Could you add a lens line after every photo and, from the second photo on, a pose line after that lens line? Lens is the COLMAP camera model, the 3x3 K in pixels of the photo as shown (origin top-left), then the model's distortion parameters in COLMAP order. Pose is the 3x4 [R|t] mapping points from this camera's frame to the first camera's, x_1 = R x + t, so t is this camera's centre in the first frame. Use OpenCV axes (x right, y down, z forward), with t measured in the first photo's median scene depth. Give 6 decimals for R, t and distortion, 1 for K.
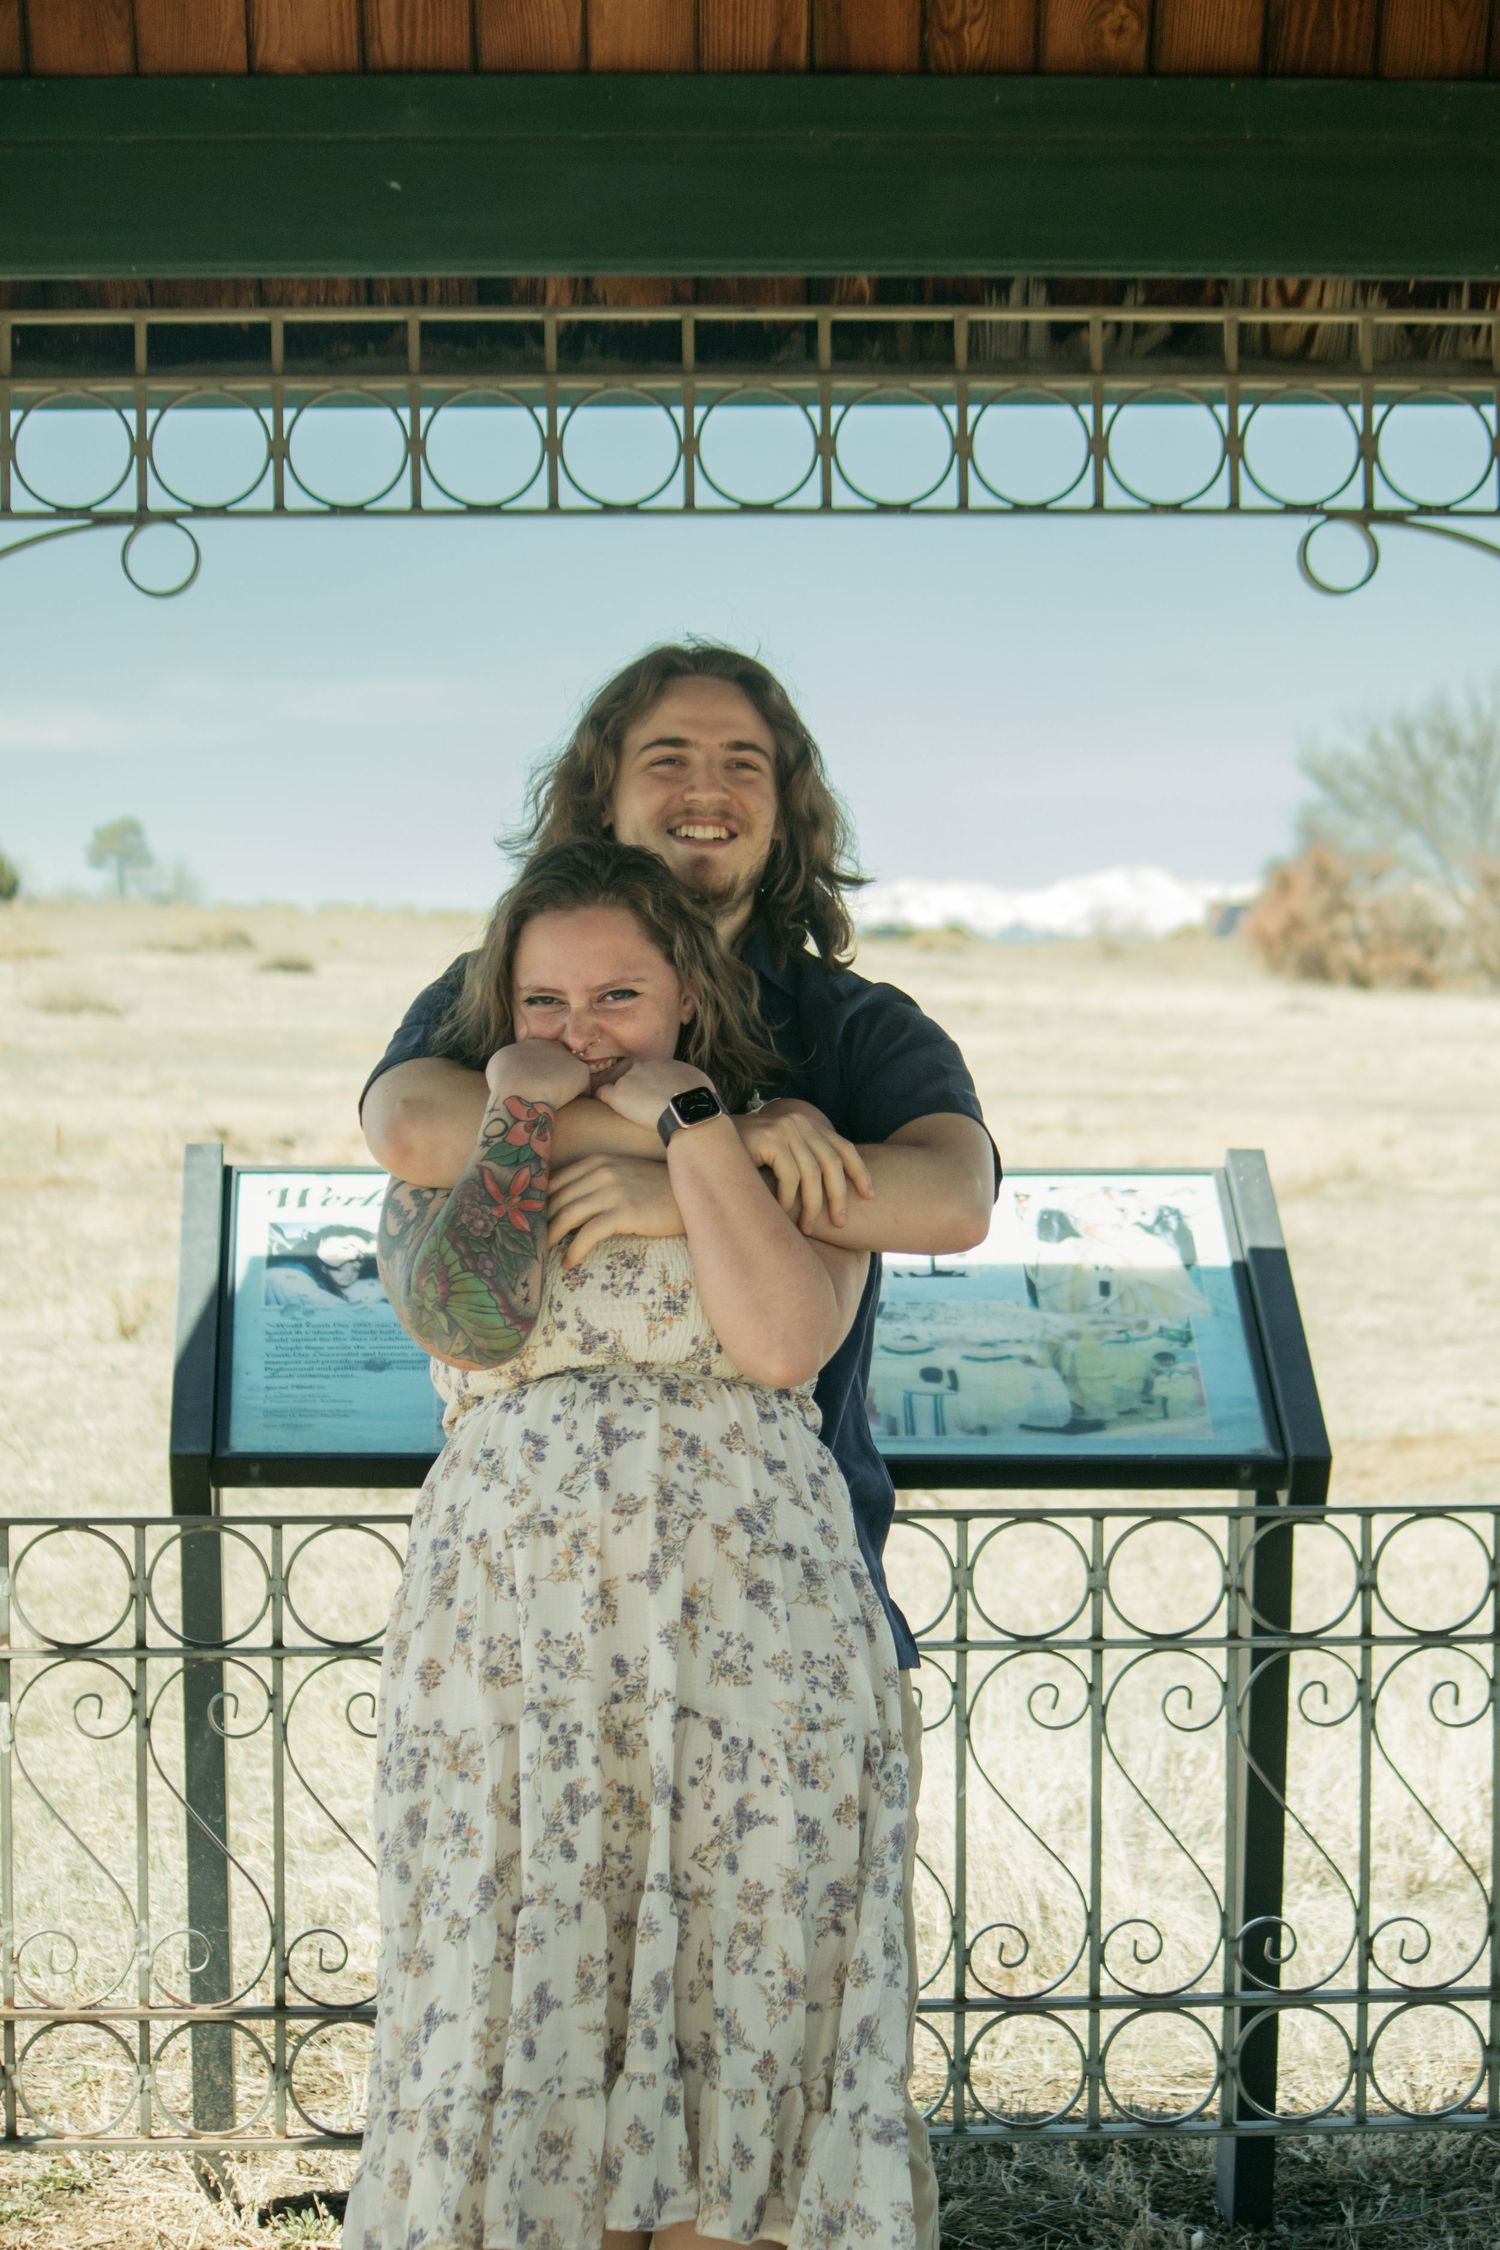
lens RADIAL K [[5983.8, 0, 750.0], [0, 5983.8, 1125.0], [0, 0, 1]] dist [-0.356568, 0.687931]
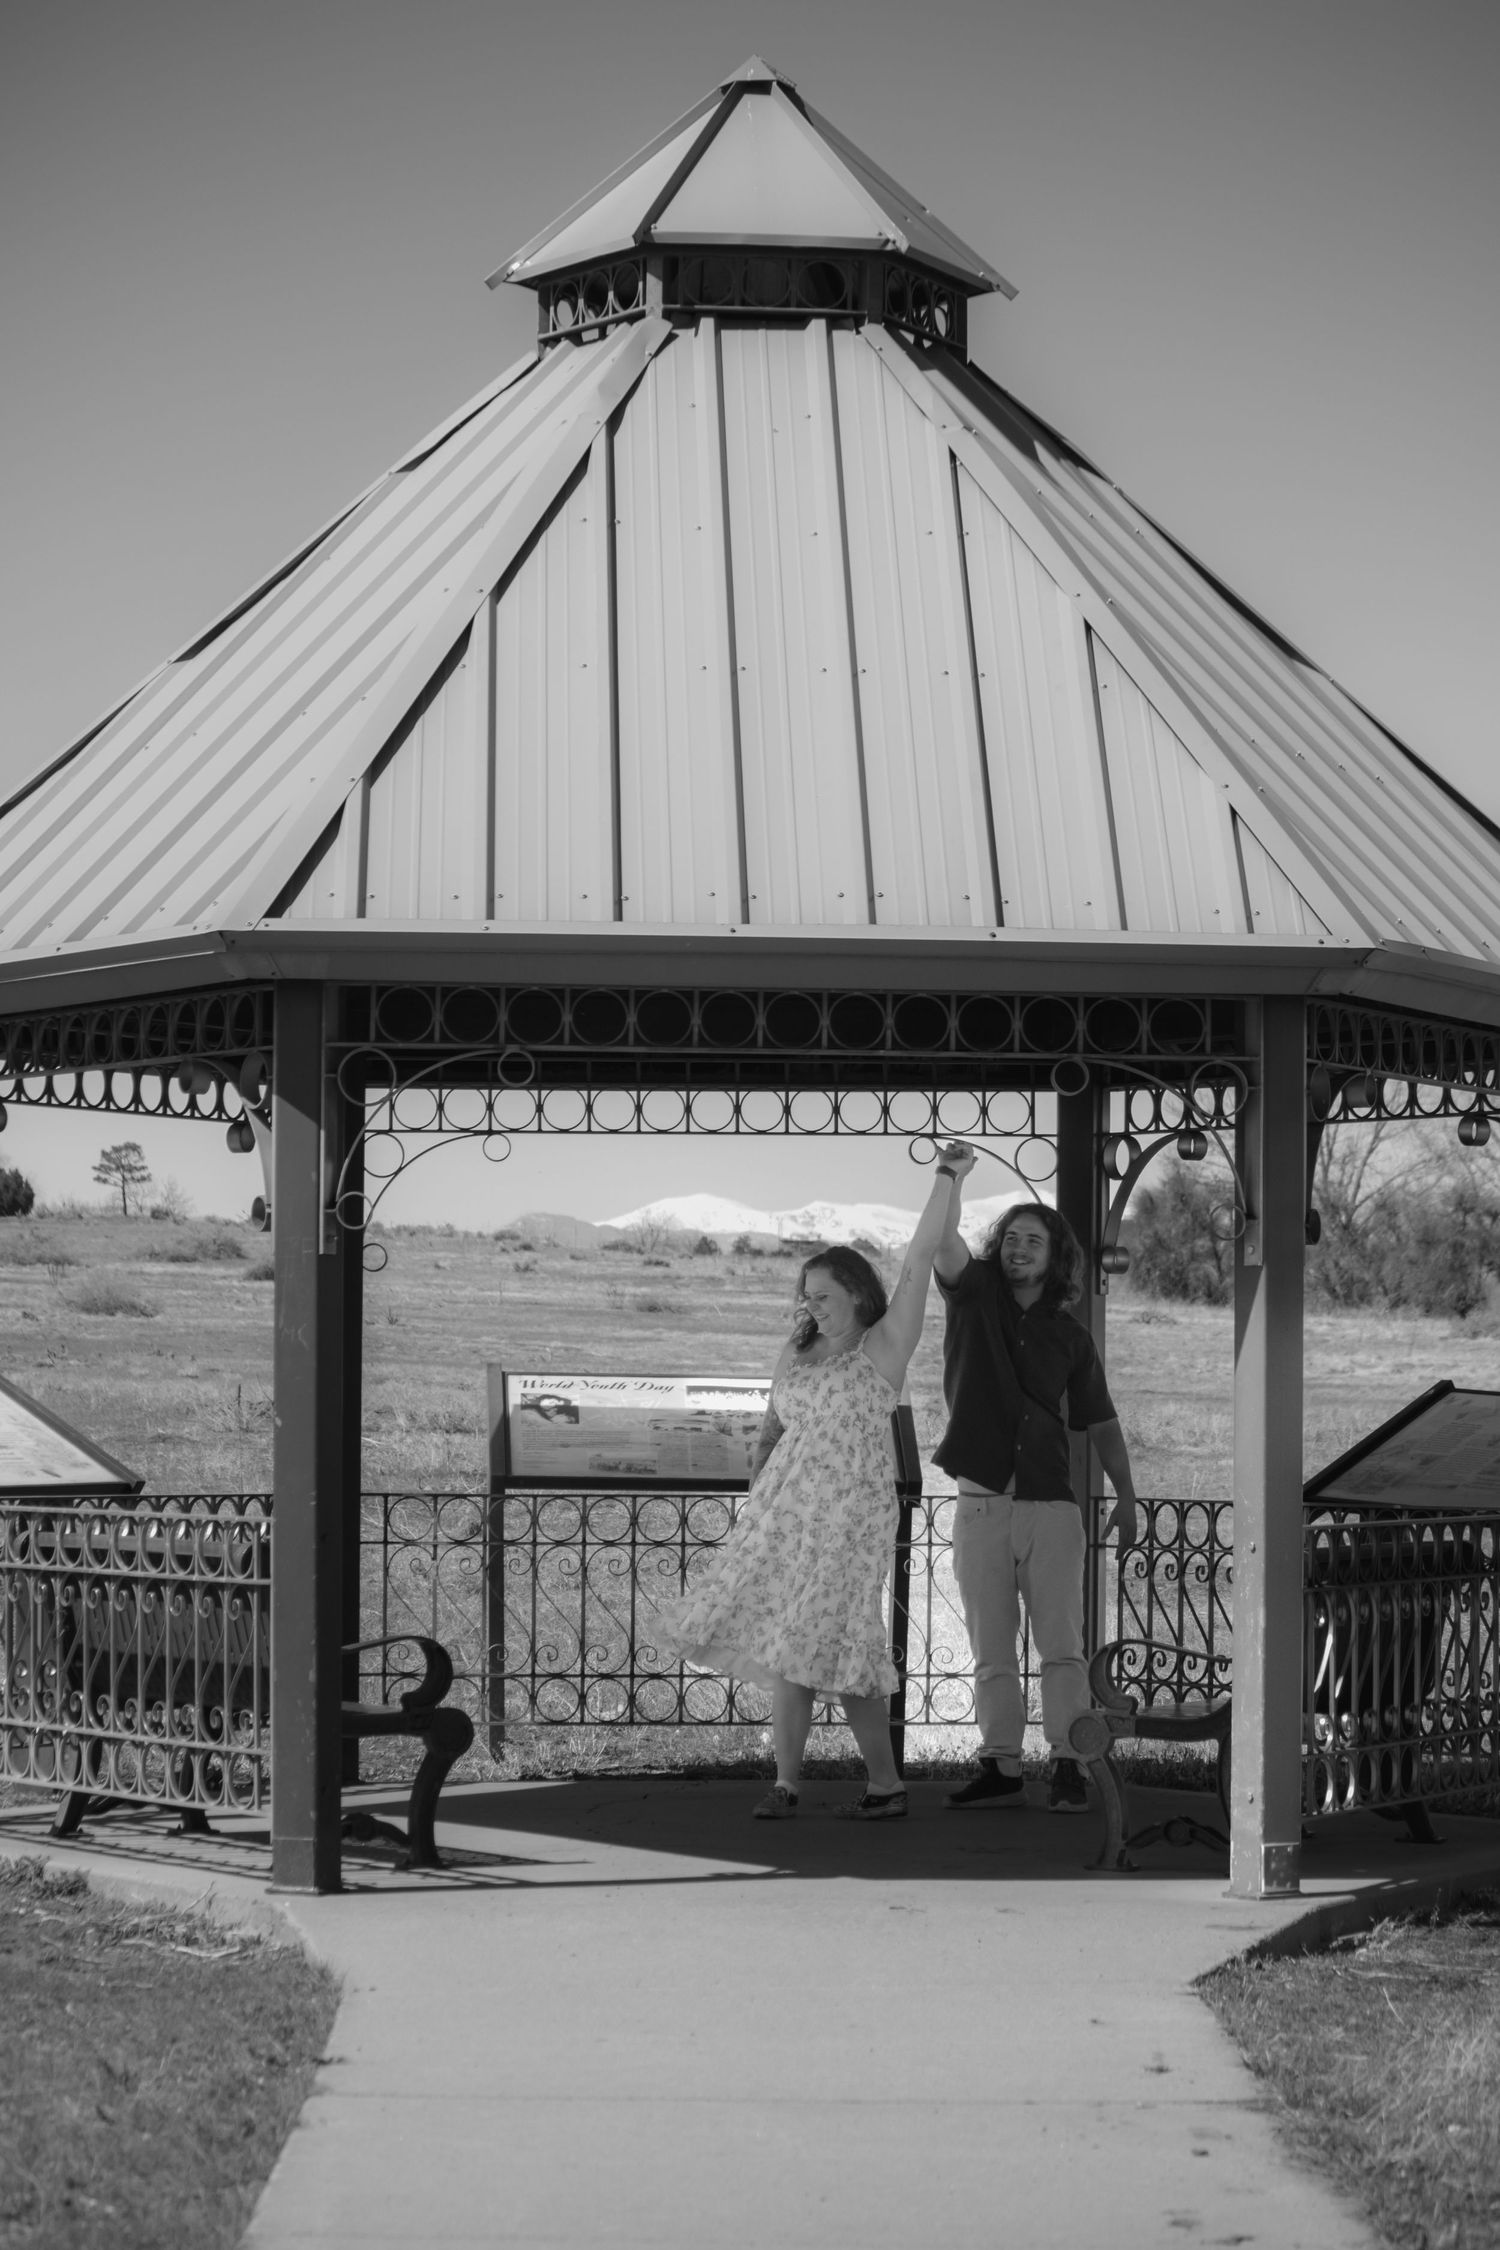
lens RADIAL K [[5983.8, 0, 750.0], [0, 5983.8, 1125.0], [0, 0, 1]] dist [-0.356568, 0.687931]
pose [[0.999860, 0.010464, 0.013046, -0.016997], [-0.009781, 0.998633, -0.051340, 0.034505], [-0.013565, 0.051205, 0.998596, -1.707574]]
